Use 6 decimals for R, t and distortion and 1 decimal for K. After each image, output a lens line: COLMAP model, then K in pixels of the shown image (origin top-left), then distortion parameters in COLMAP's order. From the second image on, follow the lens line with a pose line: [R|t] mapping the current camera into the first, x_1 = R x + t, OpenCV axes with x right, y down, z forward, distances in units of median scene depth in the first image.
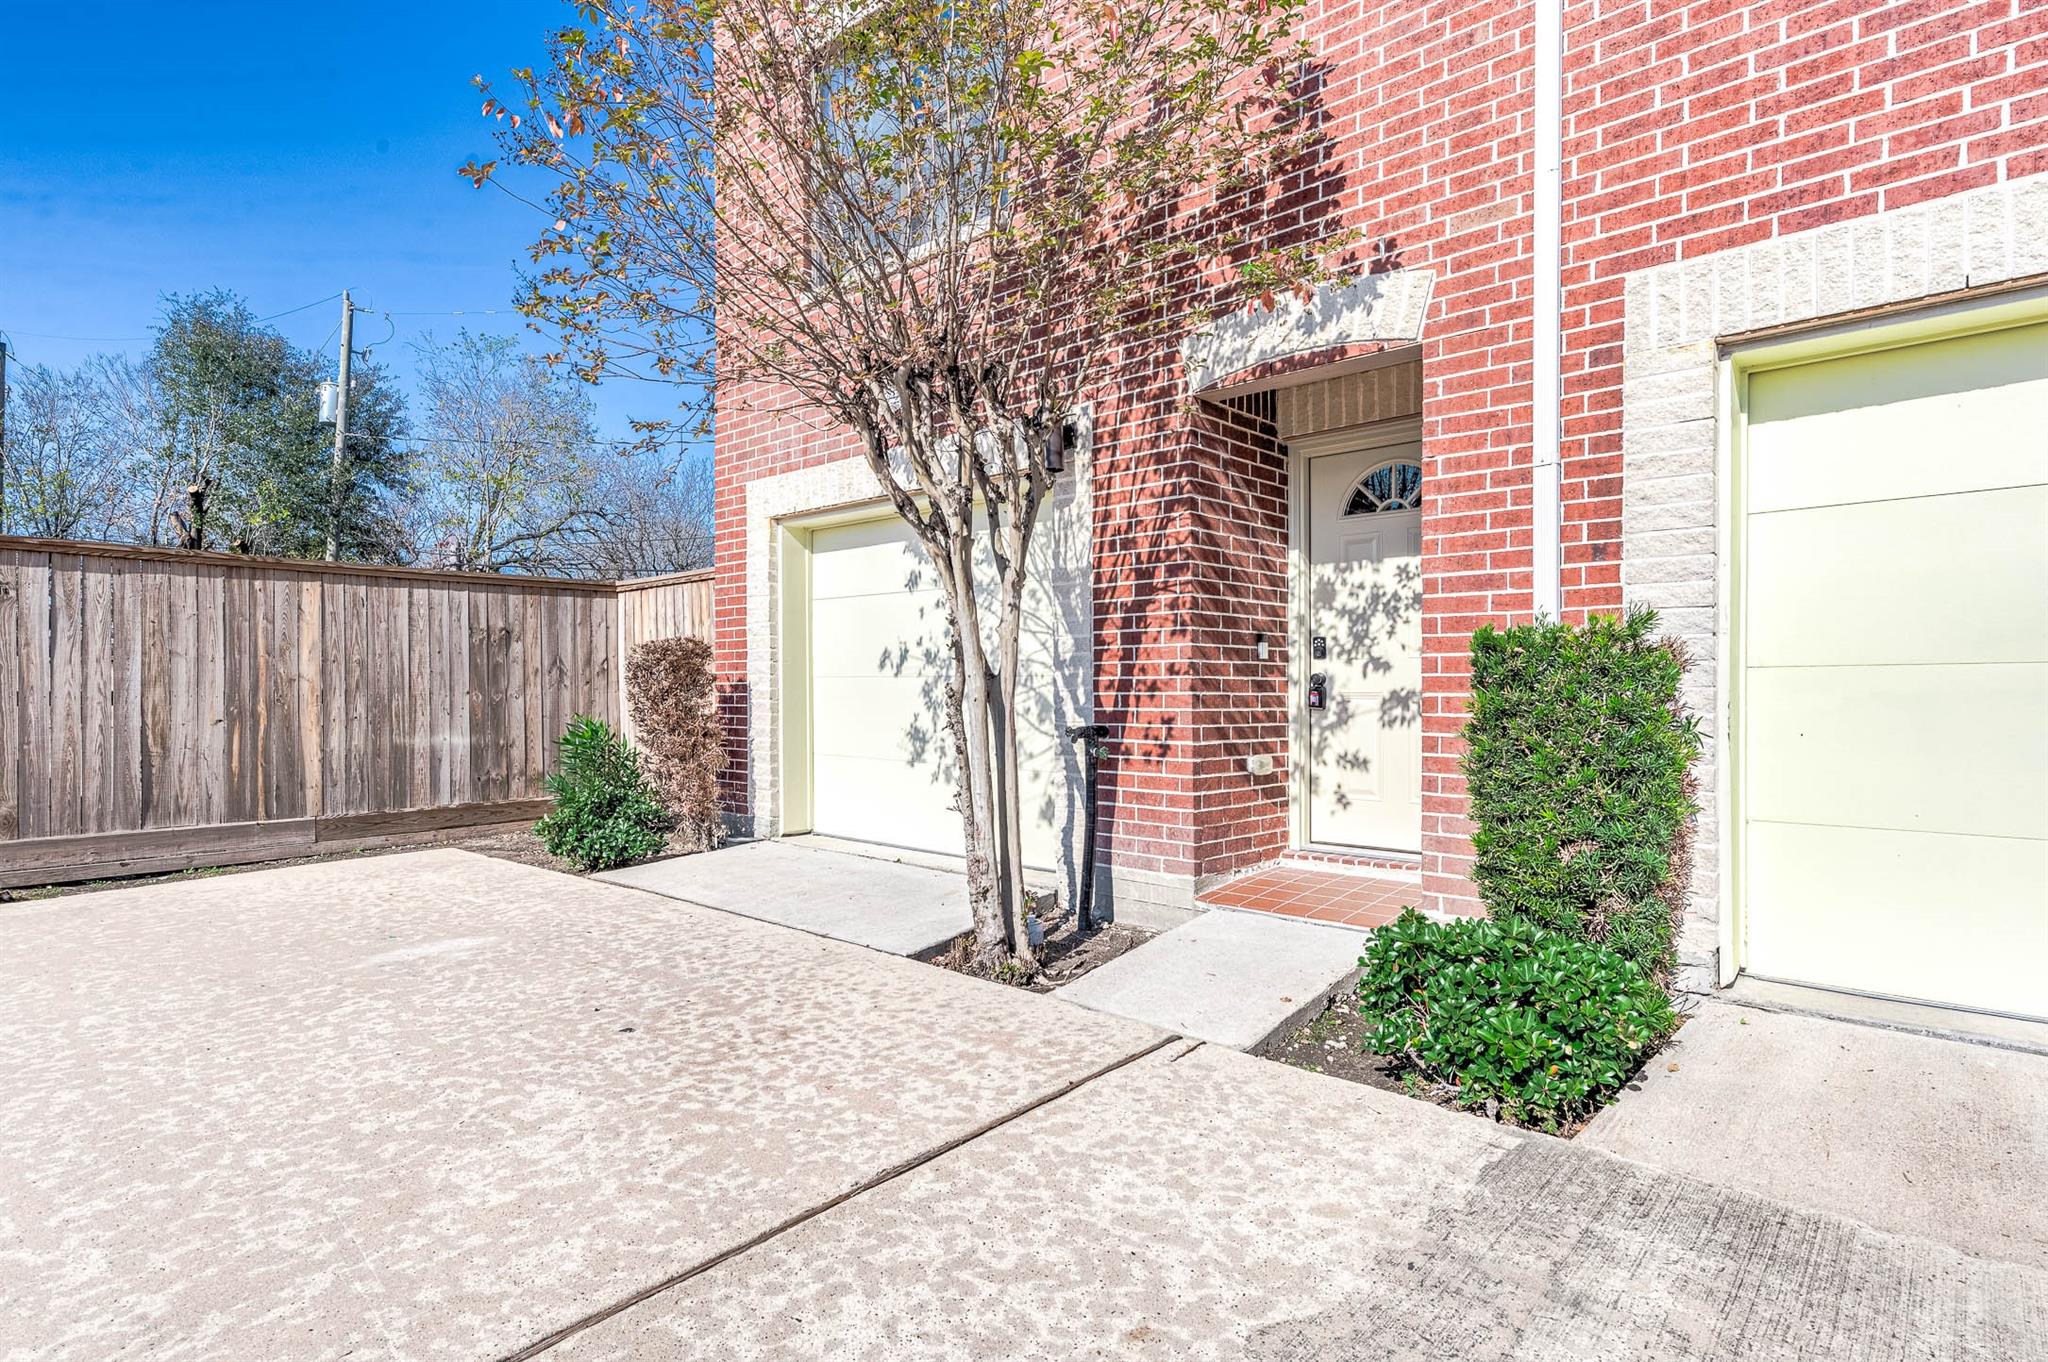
lens RADIAL K [[1051.3, 0, 1024.0], [0, 1051.3, 681.0], [0, 0, 1]] dist [0.002928, 0.000166]
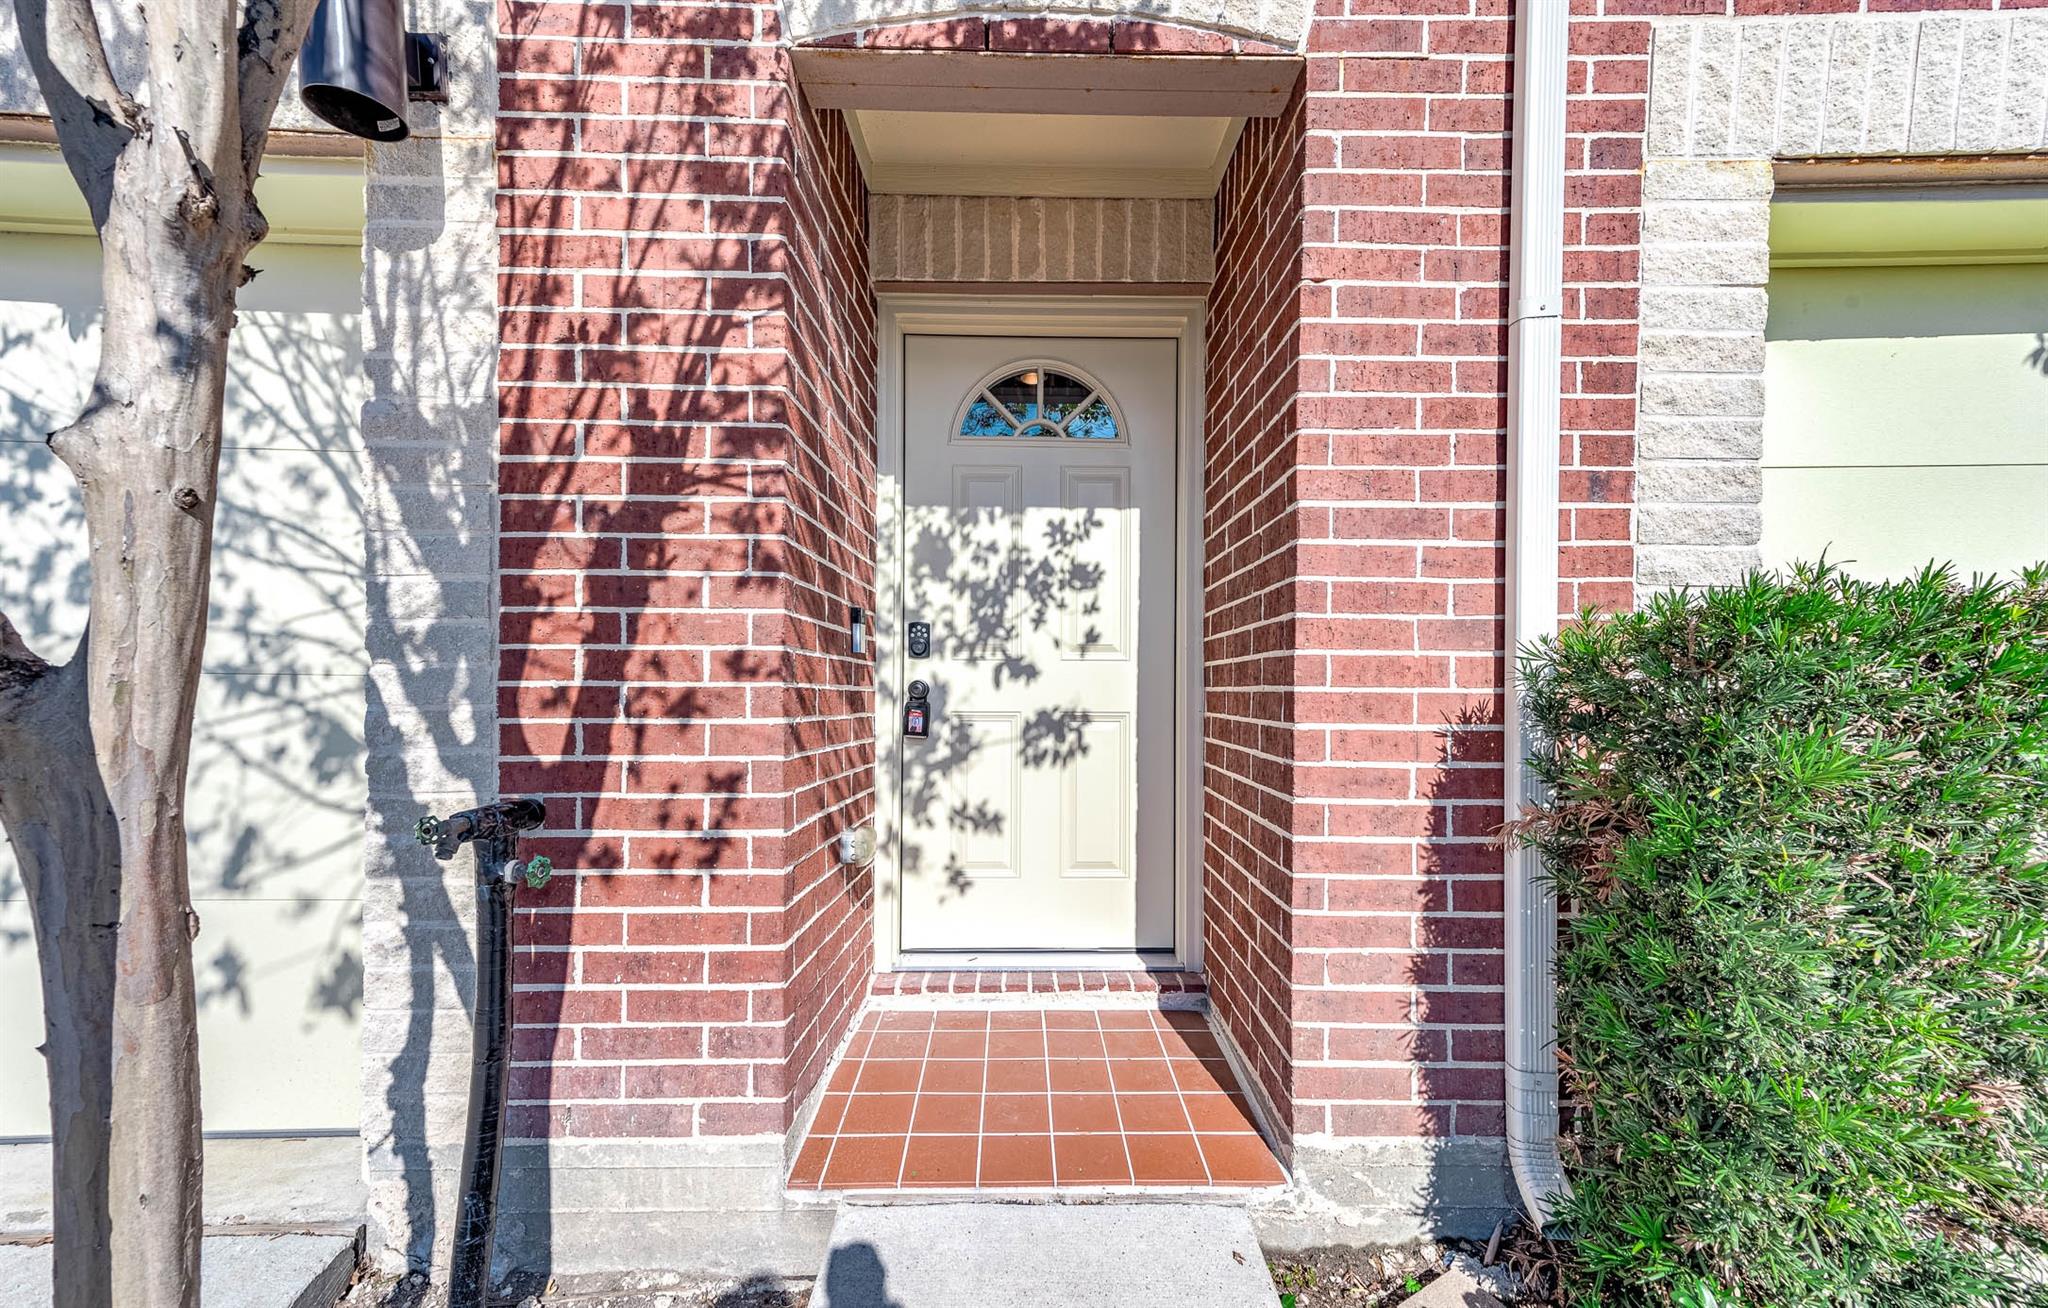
lens RADIAL K [[796.8, 0, 1028.1], [0, 796.8, 685.7], [0, 0, 1]] dist [0.020655, 0.000110]
pose [[0.735612, 0.012561, 0.677286, 0.005079], [-0.014124, 0.999895, -0.003203, -0.003521], [-0.677255, -0.007210, 0.735713, 0.640894]]
